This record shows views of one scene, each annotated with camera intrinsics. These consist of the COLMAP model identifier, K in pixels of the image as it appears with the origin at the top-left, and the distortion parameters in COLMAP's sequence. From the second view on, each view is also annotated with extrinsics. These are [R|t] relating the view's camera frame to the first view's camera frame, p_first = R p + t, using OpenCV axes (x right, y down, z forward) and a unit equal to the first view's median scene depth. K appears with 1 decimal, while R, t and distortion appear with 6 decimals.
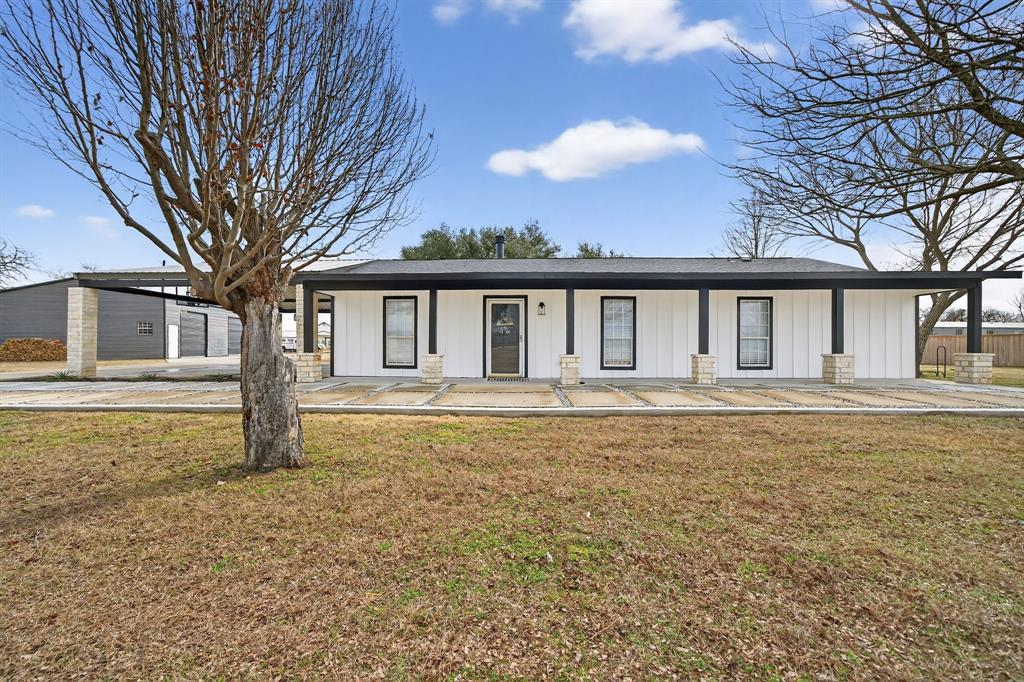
lens RADIAL K [[399.9, 0, 511.4], [0, 399.9, 342.3], [0, 0, 1]] dist [0.001252, 0.000199]
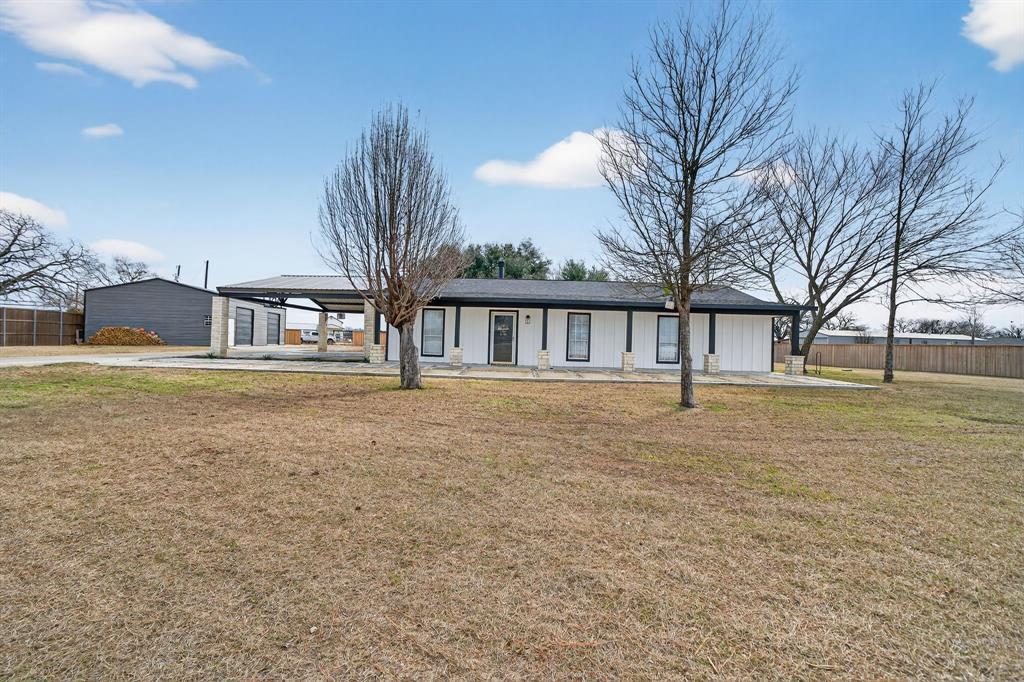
lens RADIAL K [[399.9, 0, 512.7], [0, 399.9, 339.1], [0, 0, 1]] dist [0.001252, 0.000199]
pose [[0.999580, 0.027093, 0.010330, 0.004997], [-0.027085, 0.999633, -0.000920, -0.006950], [-0.010351, 0.000639, 0.999946, -0.514035]]
